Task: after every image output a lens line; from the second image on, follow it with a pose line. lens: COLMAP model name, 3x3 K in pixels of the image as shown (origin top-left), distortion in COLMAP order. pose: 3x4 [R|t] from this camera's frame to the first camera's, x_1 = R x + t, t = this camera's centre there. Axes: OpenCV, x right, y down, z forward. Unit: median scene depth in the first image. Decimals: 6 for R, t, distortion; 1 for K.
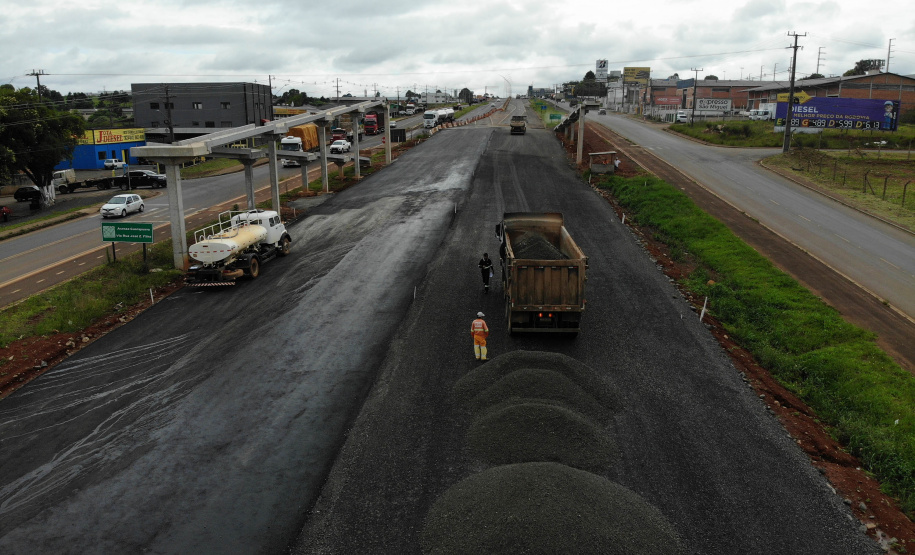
lens RADIAL K [[708.4, 0, 426.6], [0, 708.4, 280.5], [0, 0, 1]] dist [0.019369, -0.120211]
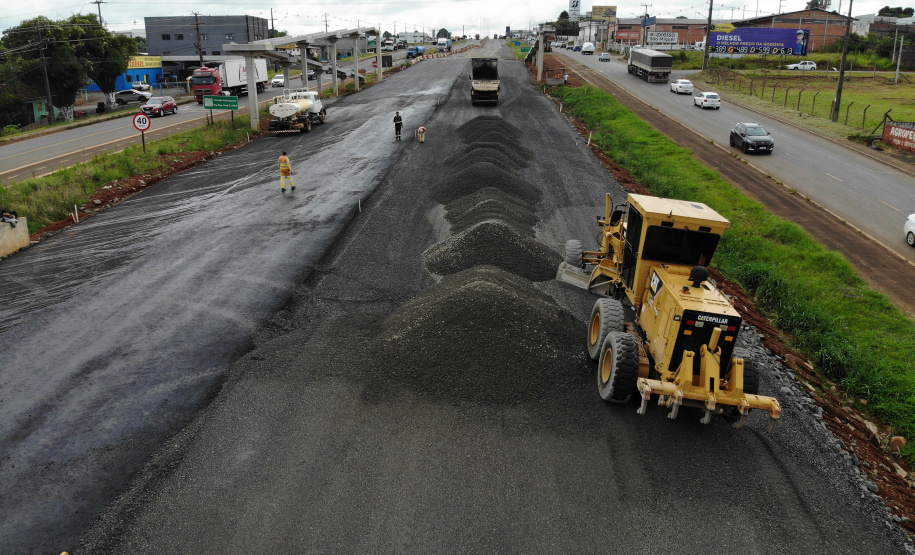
lens RADIAL K [[714.8, 0, 433.0], [0, 714.8, 276.2], [0, 0, 1]] dist [0.005647, -0.098937]
pose [[0.999212, -0.009686, 0.038501, -0.018347], [0.007127, 0.997789, 0.066072, 0.100466], [-0.039056, -0.065746, 0.997072, -0.272485]]
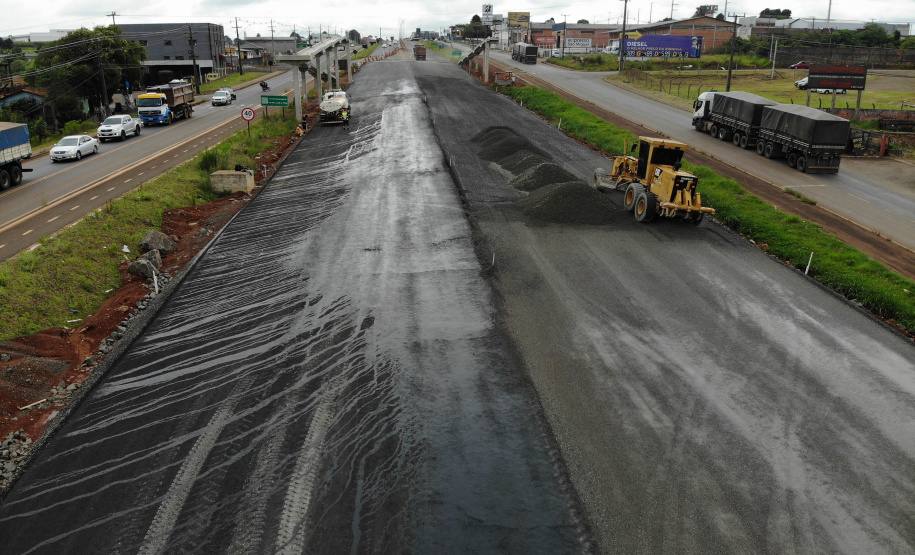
lens RADIAL K [[713.0, 0, 447.5], [0, 713.0, 273.9], [0, 0, 1]] dist [0.065189, -0.198241]
pose [[0.982292, -0.052566, 0.179830, -0.168266], [0.041350, 0.996991, 0.065562, 0.145743], [-0.182735, -0.056965, 0.981510, -0.507363]]
